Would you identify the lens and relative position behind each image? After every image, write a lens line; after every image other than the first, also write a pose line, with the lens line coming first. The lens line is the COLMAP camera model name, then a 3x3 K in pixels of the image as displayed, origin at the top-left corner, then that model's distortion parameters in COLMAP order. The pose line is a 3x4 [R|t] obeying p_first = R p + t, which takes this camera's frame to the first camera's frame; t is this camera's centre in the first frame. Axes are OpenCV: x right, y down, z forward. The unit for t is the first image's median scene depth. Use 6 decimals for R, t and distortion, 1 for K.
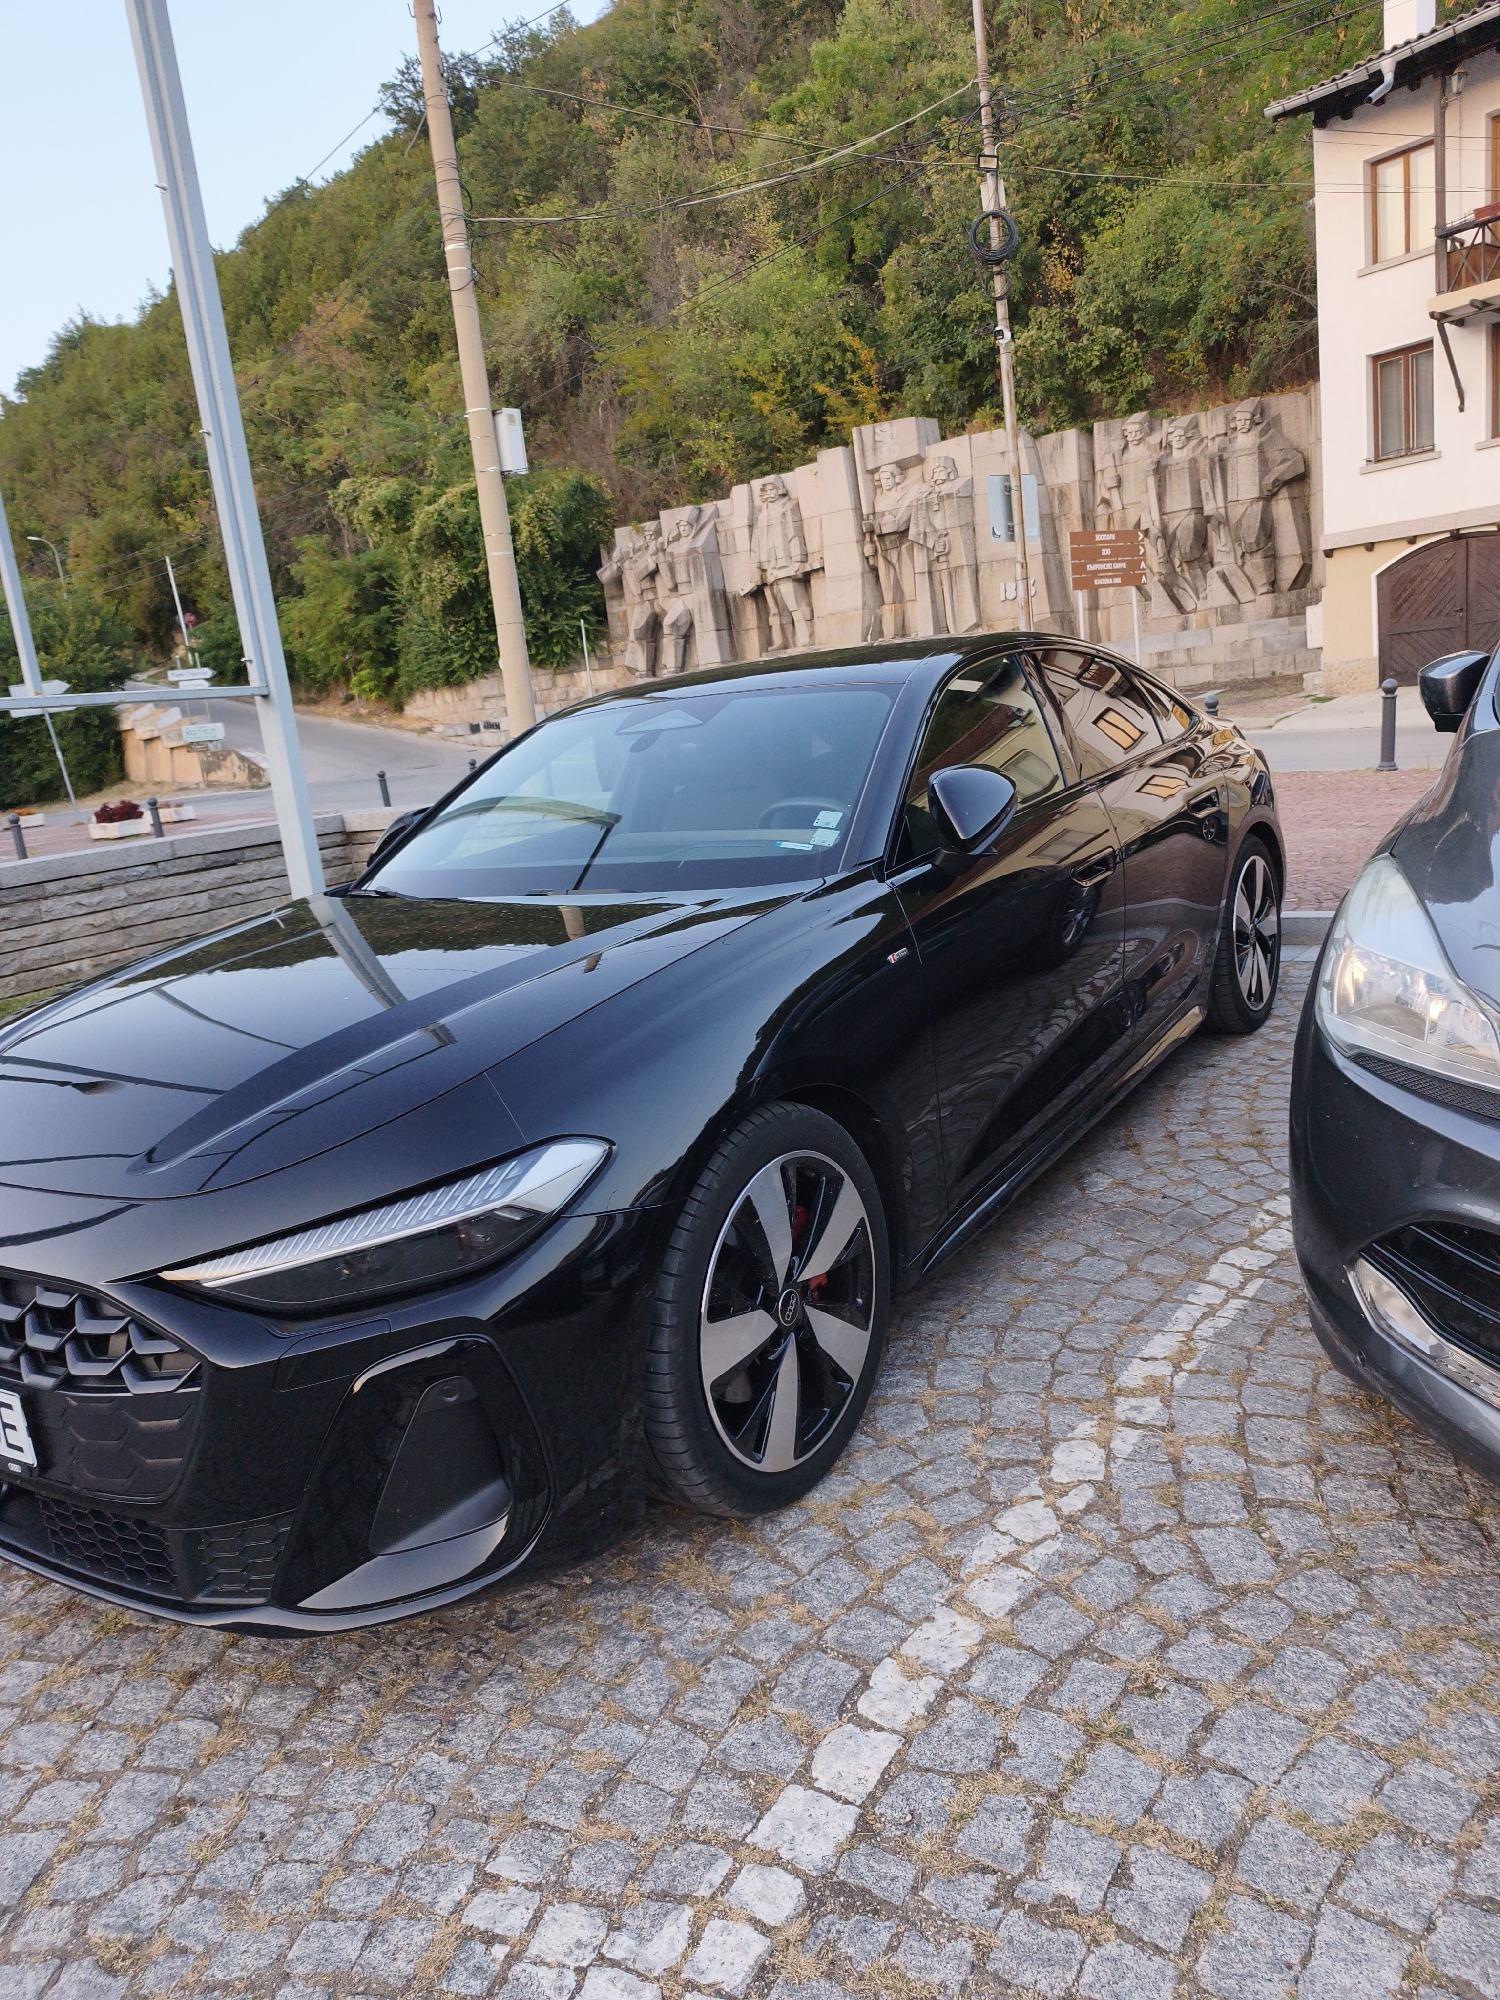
lens RADIAL K [[1341.3, 0, 751.9], [0, 1341.3, 1000.8], [0, 0, 1]] dist [0.004114, 0.000545]
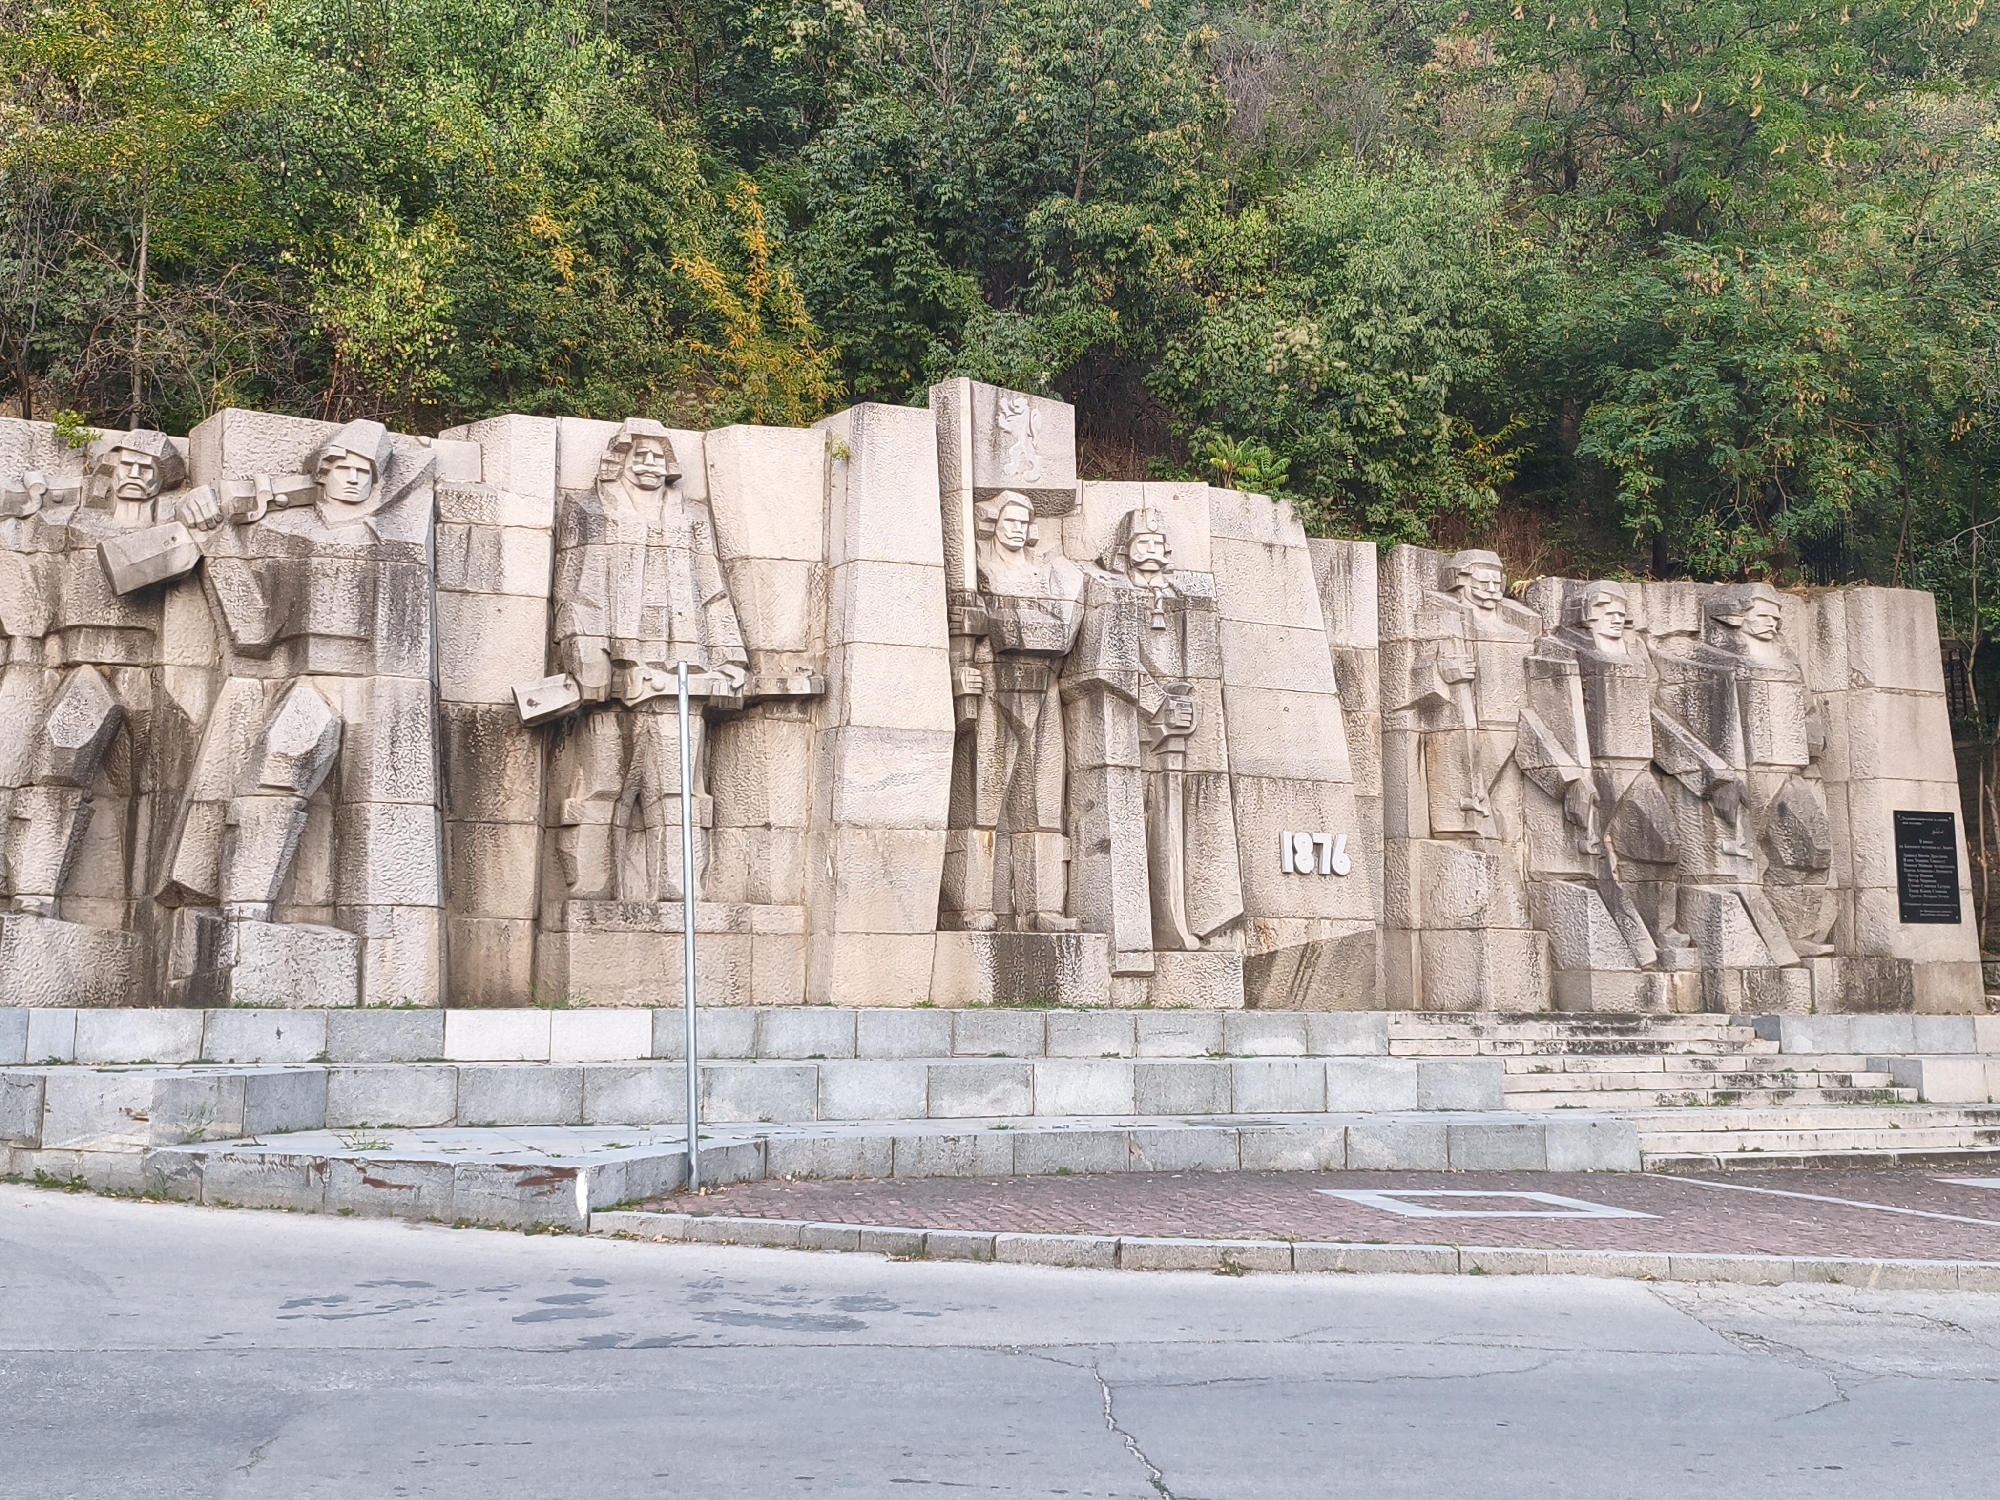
lens RADIAL K [[2028.4, 0, 1000.1], [0, 2028.4, 748.0], [0, 0, 1]] dist [0.010050, 0.000000]
pose [[0.637392, 0.219396, 0.738646, -0.314484], [0.086648, 0.932119, -0.351633, -0.122526], [-0.765653, 0.288130, 0.575115, 0.680149]]
